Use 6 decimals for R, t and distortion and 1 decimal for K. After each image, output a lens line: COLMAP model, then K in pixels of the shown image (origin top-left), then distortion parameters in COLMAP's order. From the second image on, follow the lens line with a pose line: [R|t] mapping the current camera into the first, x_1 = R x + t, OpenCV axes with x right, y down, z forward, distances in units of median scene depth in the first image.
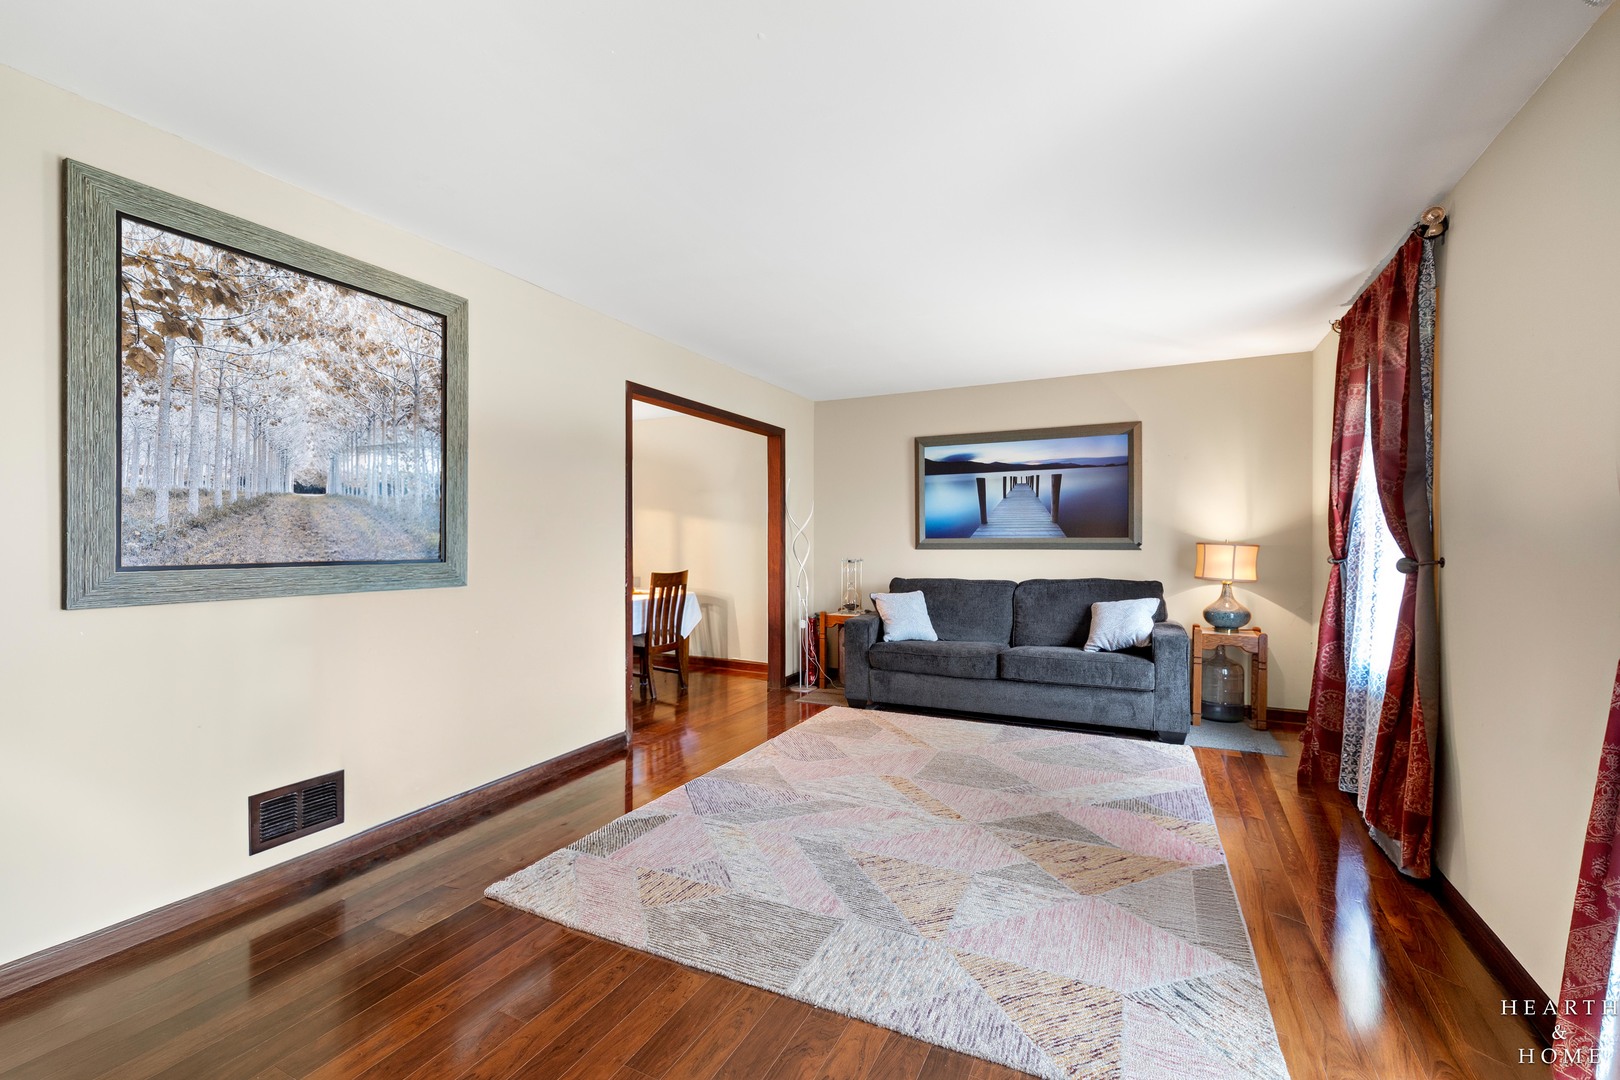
lens RADIAL K [[686.0, 0, 803.4], [0, 686.0, 544.5], [0, 0, 1]] dist [-0.001724, -0.000141]
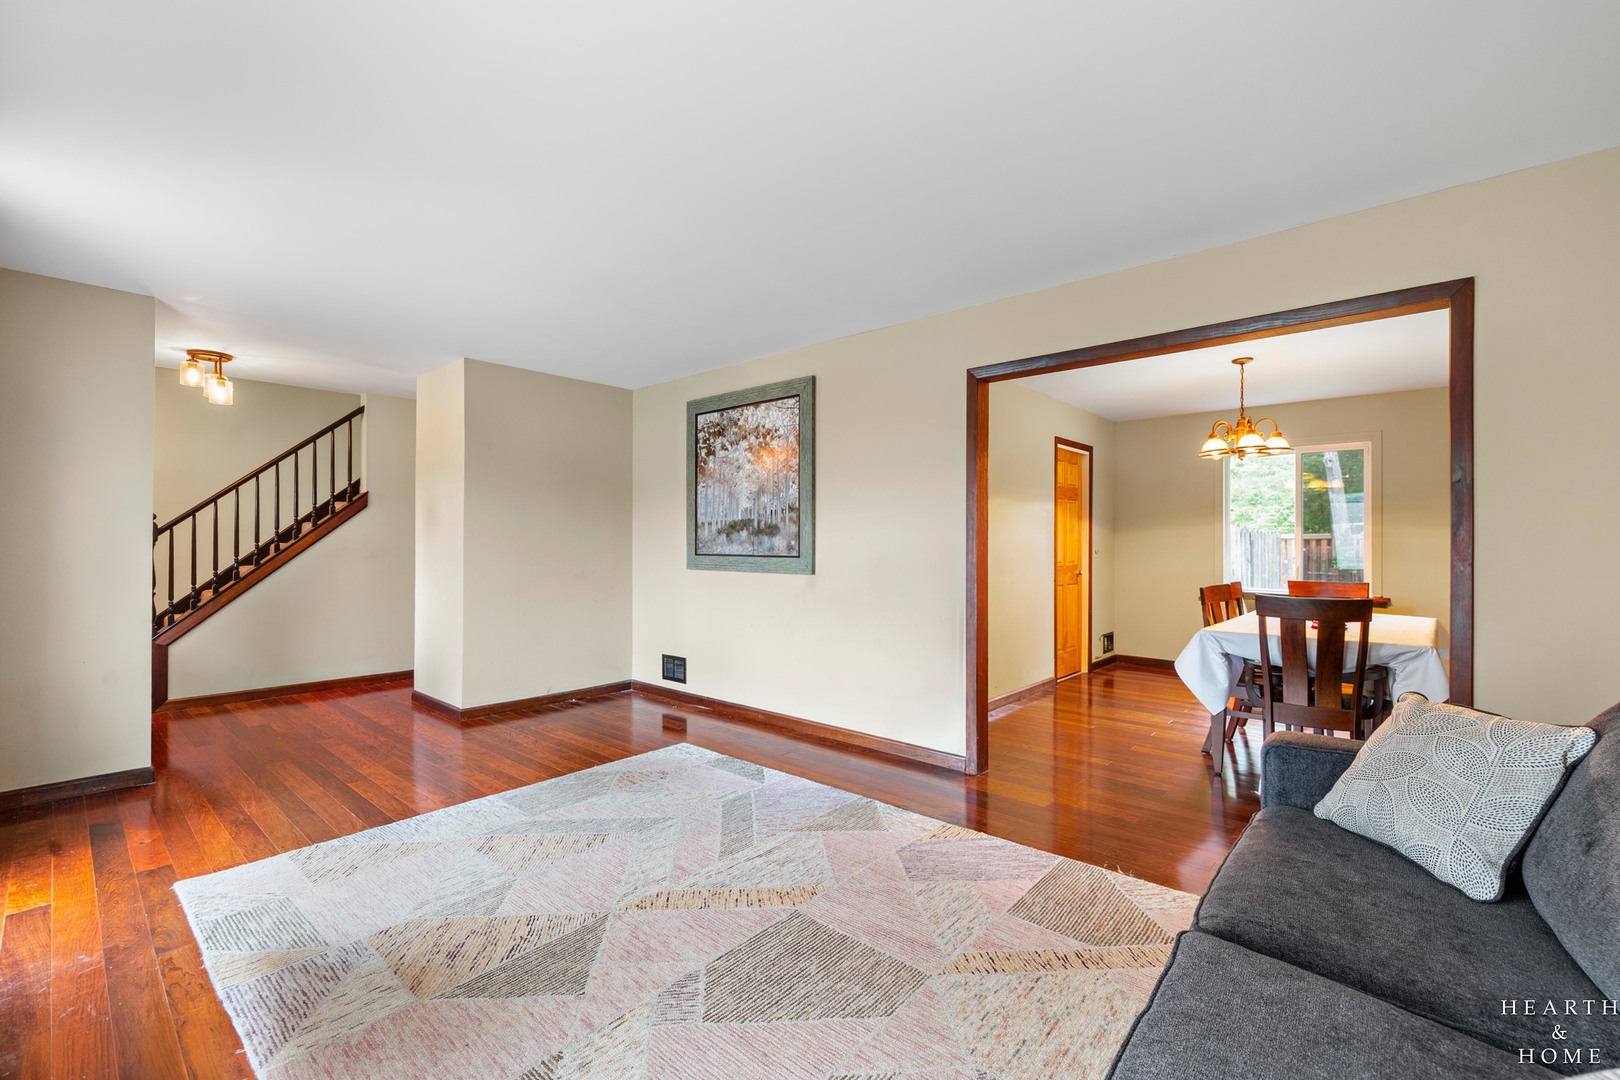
lens RADIAL K [[686.0, 0, 803.4], [0, 686.0, 544.5], [0, 0, 1]] dist [-0.001724, -0.000141]
pose [[-0.251987, 0.002236, -0.967728, 0.671842], [-0.007675, 0.999961, 0.004309, -0.007366], [0.967700, 0.008513, -0.251960, 1.000441]]
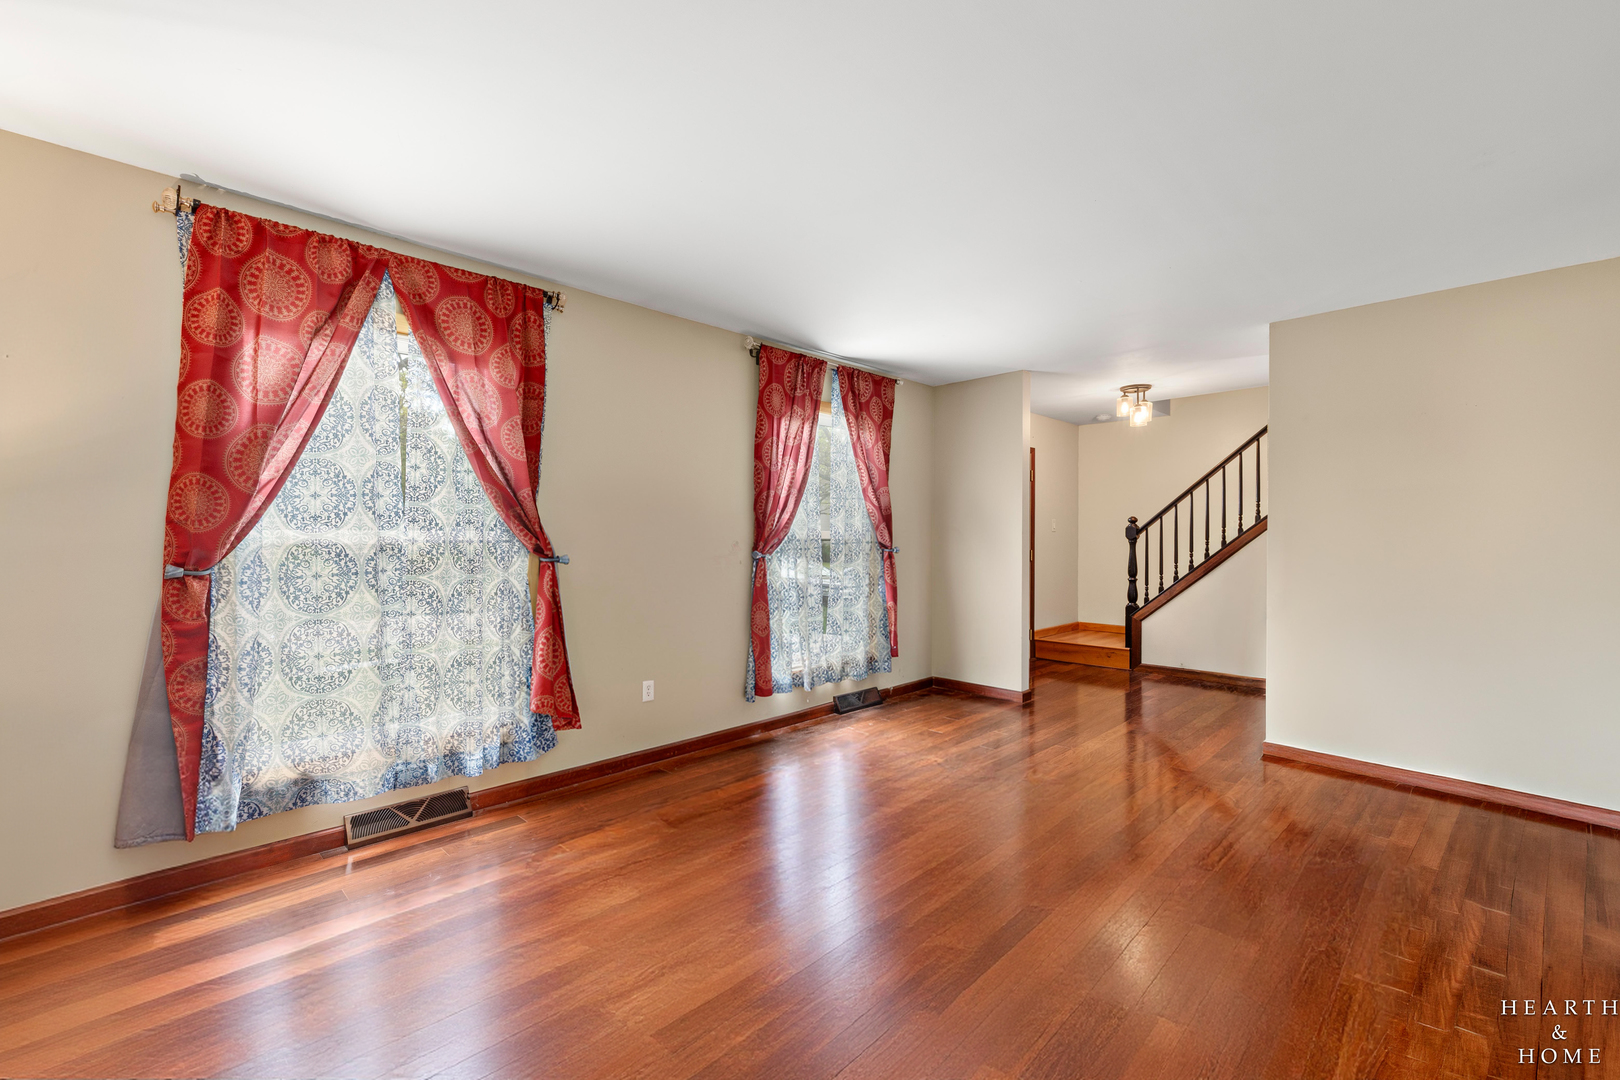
lens RADIAL K [[644.6, 0, 810.0], [0, 644.6, 540.0], [0, 0, 1]] dist [-0.000325, 0.000014]
pose [[-0.945384, -0.007389, 0.325874, 0.021156], [-0.002914, 0.999895, 0.014218, -0.015358], [-0.325945, 0.012492, -0.945306, 1.217571]]
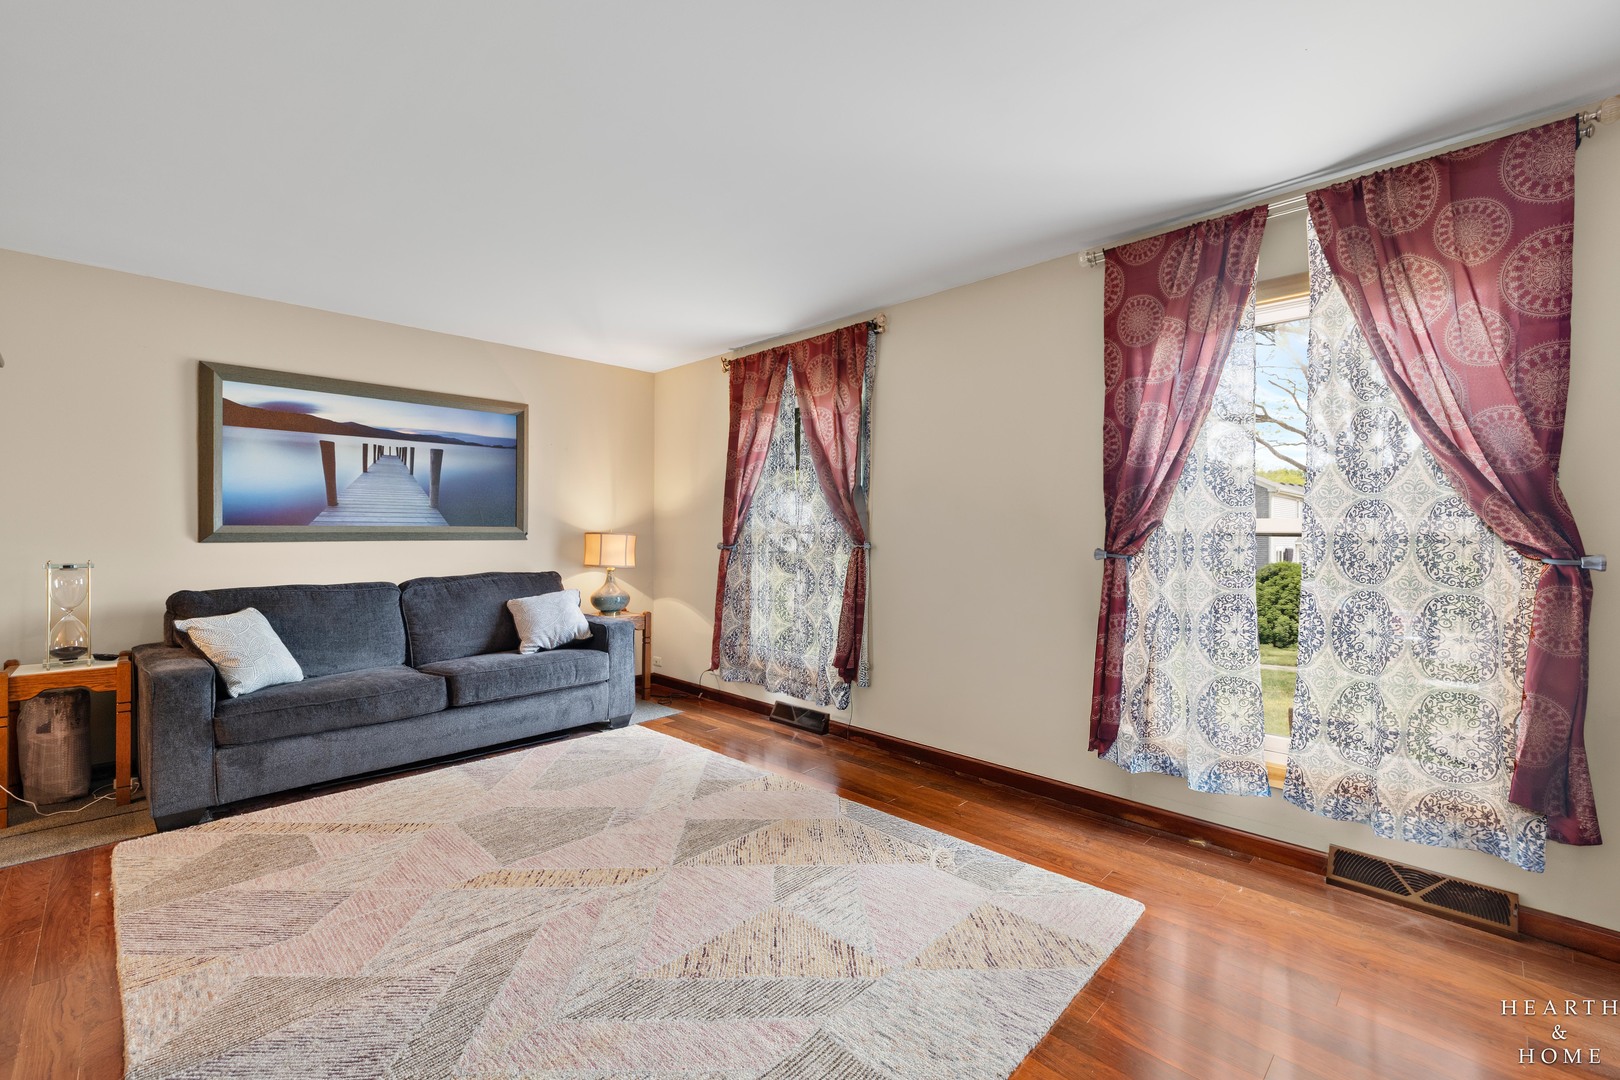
lens RADIAL K [[687.2, 0, 803.7], [0, 687.2, 533.2], [0, 0, 1]] dist [-0.000909, 0.000043]
pose [[0.312167, -0.000552, 0.950027, -0.358441], [-0.000086, 1.000000, 0.000610, -0.002674], [-0.950027, -0.000272, 0.312167, 0.415247]]
